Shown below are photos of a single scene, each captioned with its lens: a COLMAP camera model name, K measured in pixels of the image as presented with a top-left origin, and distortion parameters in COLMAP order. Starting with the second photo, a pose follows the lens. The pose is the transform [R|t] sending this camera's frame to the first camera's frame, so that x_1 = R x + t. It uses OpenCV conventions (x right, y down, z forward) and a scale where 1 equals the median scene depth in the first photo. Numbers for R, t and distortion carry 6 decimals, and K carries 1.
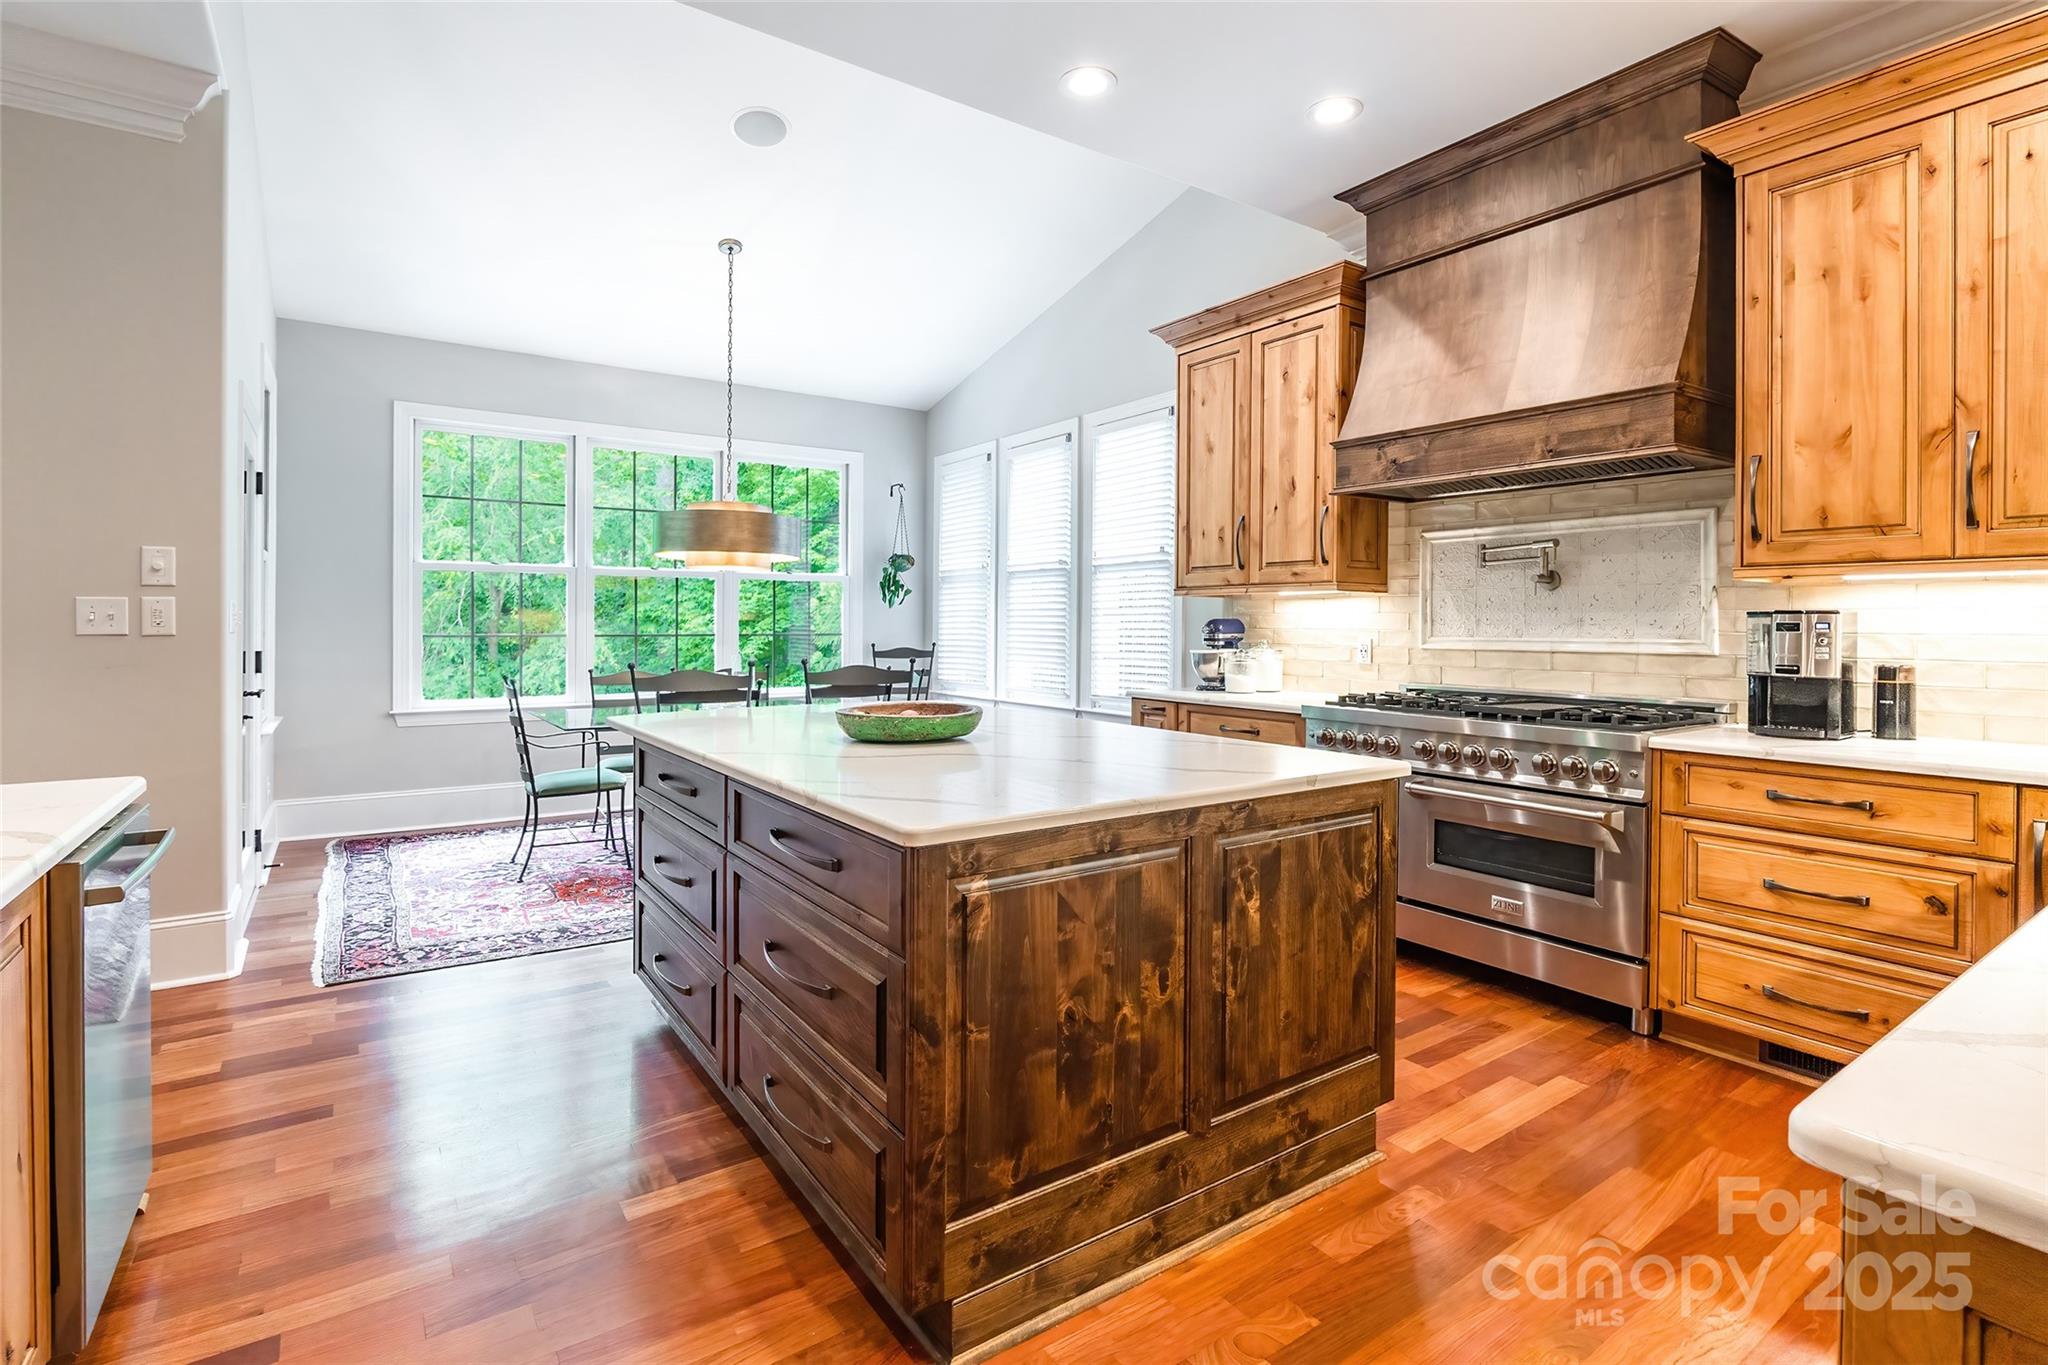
lens RADIAL K [[946.9, 0, 1015.5], [0, 946.9, 653.1], [0, 0, 1]] dist [-0.015755, 0.002833]
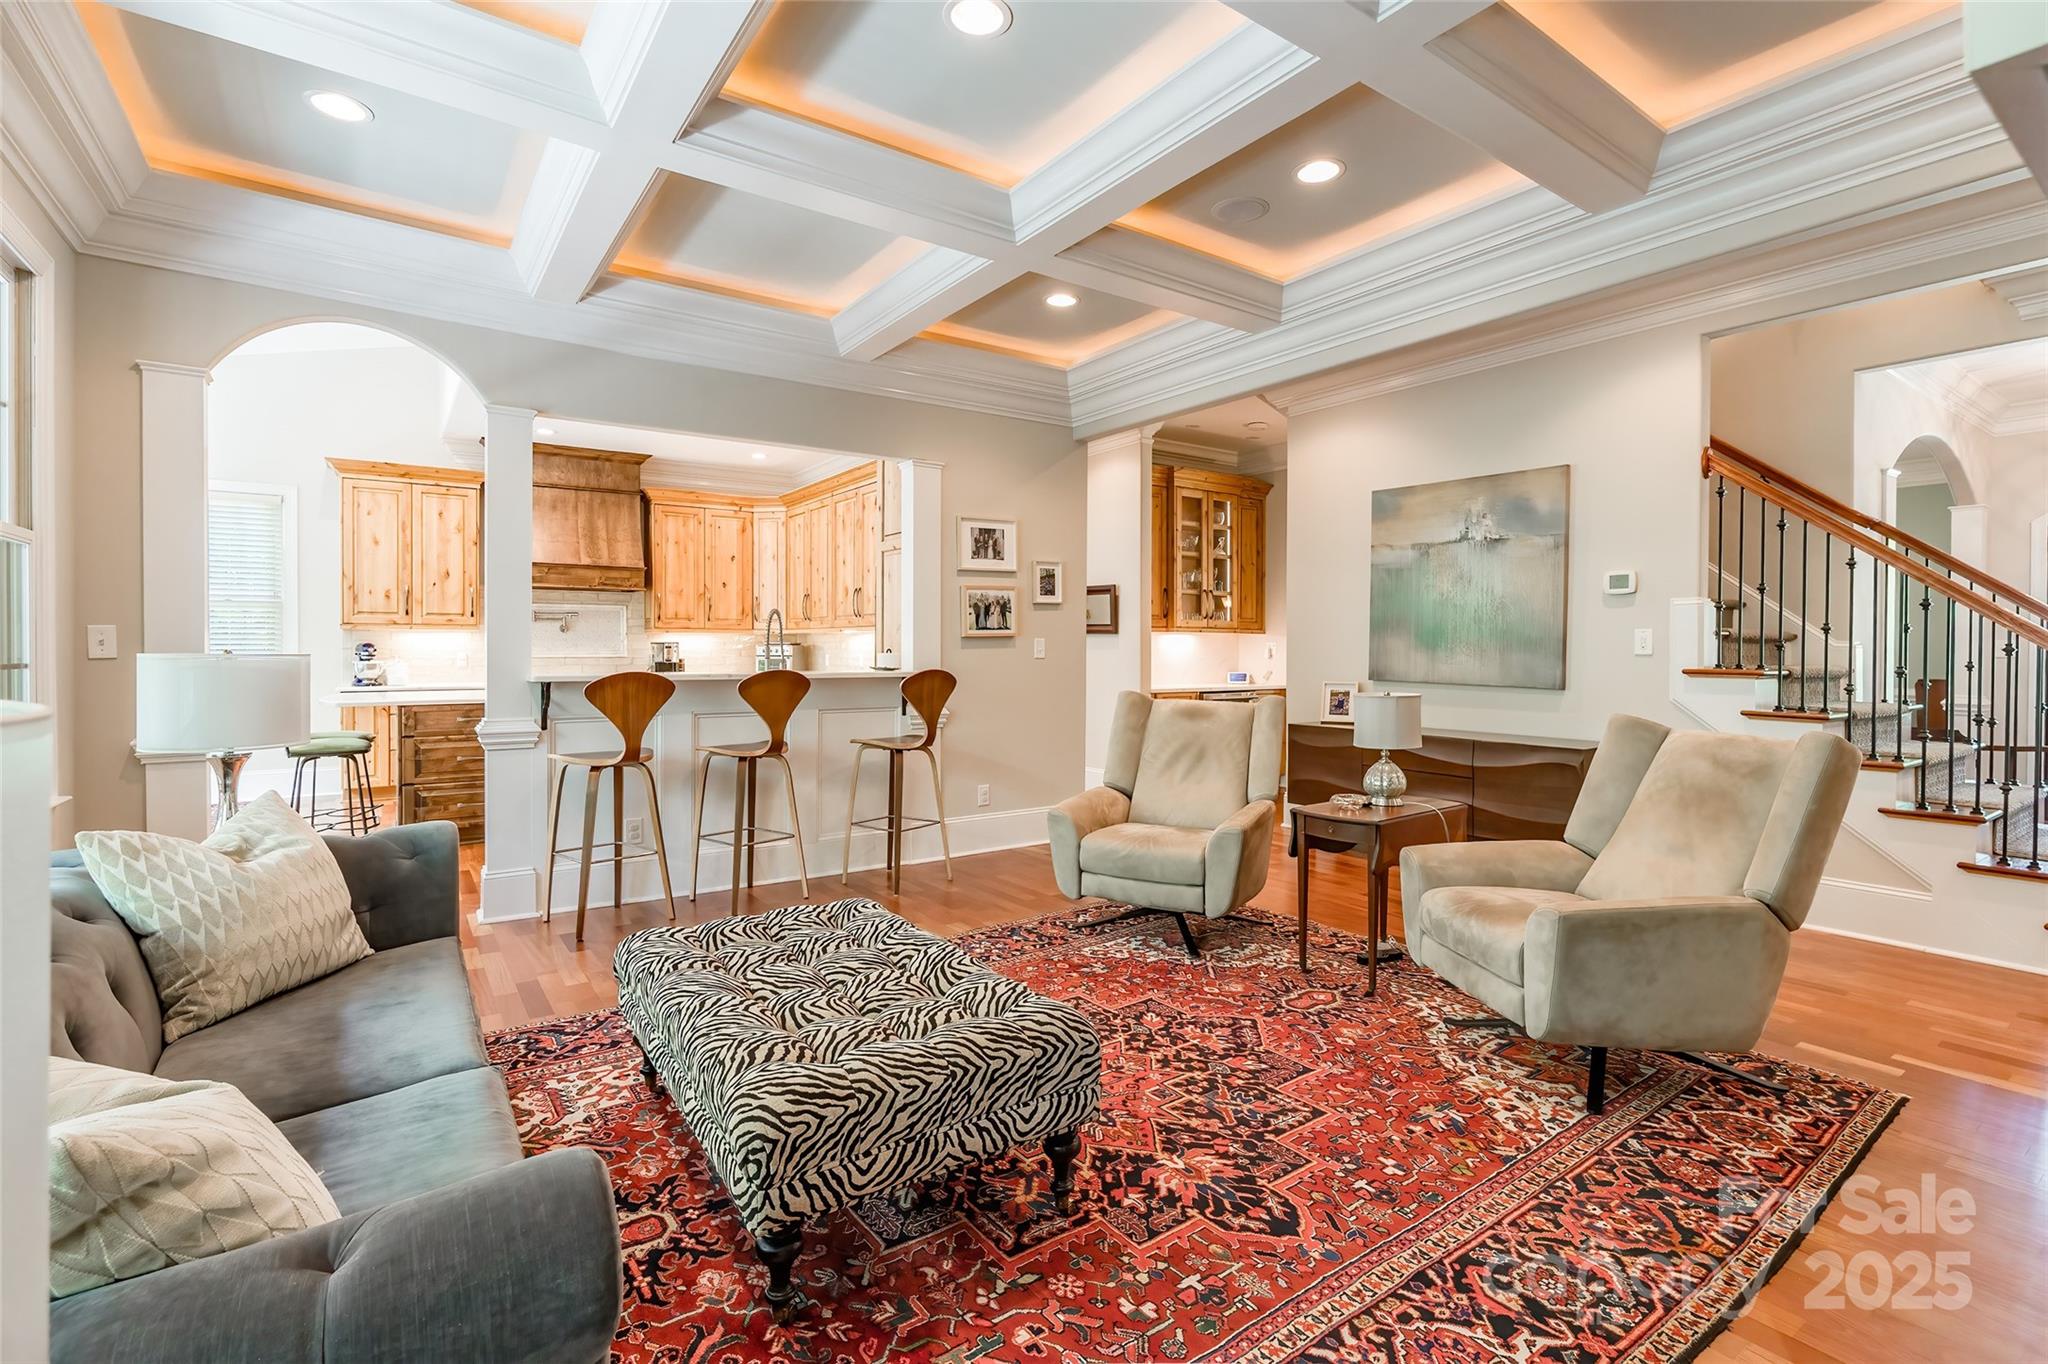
lens RADIAL K [[946.9, 0, 1031.8], [0, 946.9, 665.4], [0, 0, 1]] dist [-0.015755, 0.002833]
pose [[0.001967, -0.026362, 0.999651, -1.768323], [0.026690, 0.999298, 0.026300, -0.012520], [-0.999642, 0.026629, 0.002670, -0.194149]]
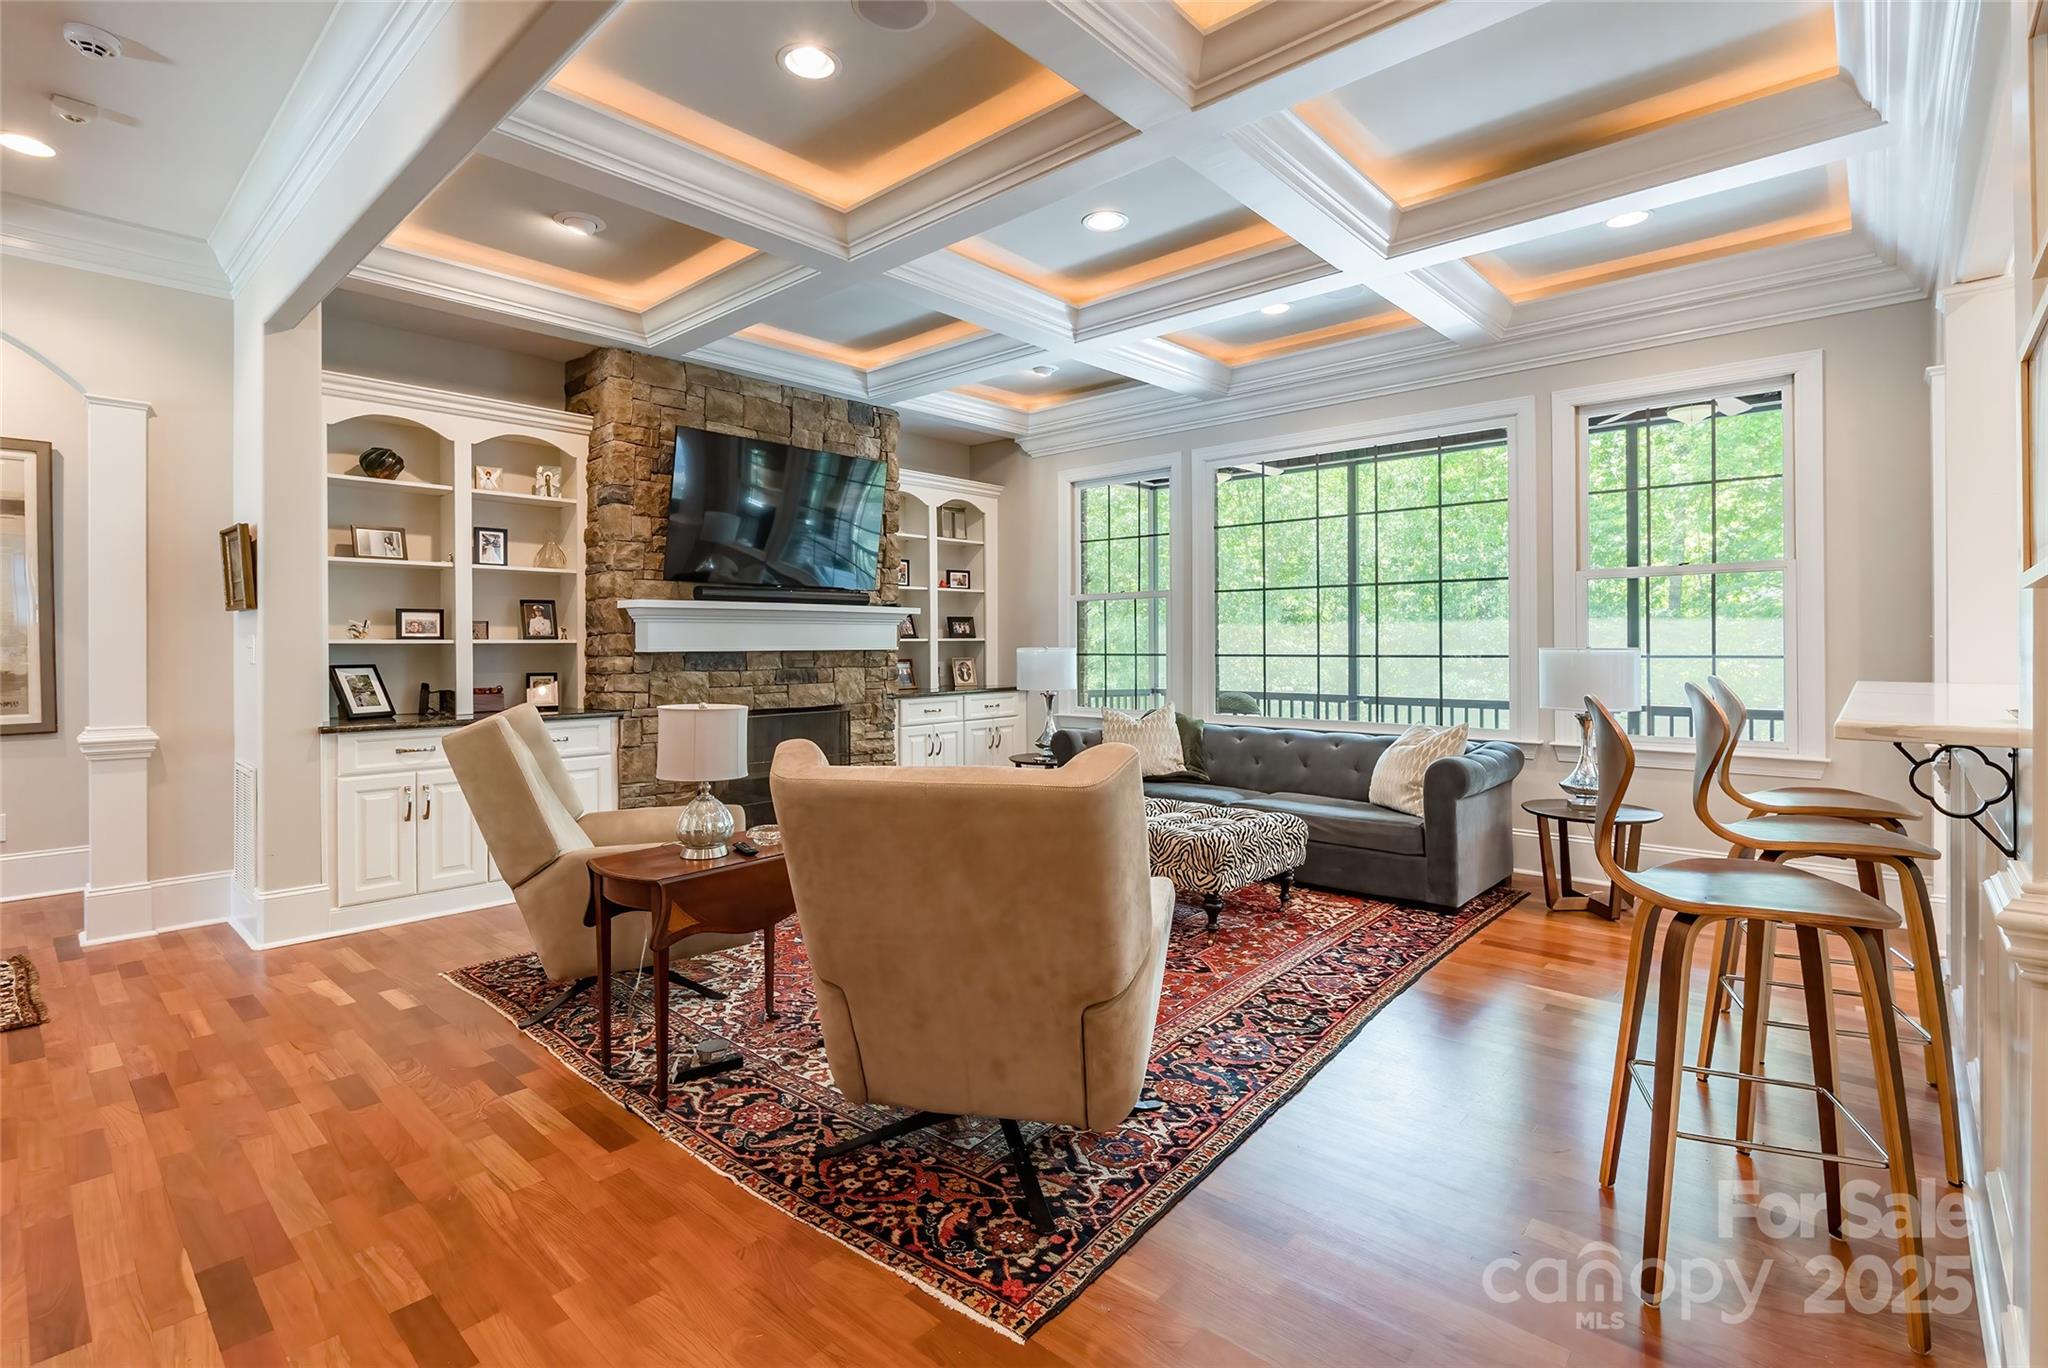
lens RADIAL K [[946.9, 0, 999.4], [0, 946.9, 640.8], [0, 0, 1]] dist [-0.015755, 0.002833]
pose [[0.203644, -0.014261, -0.978941, -0.044782], [-0.022828, 0.999553, -0.019310, 0.012183], [0.978779, 0.026280, 0.203228, -0.483437]]
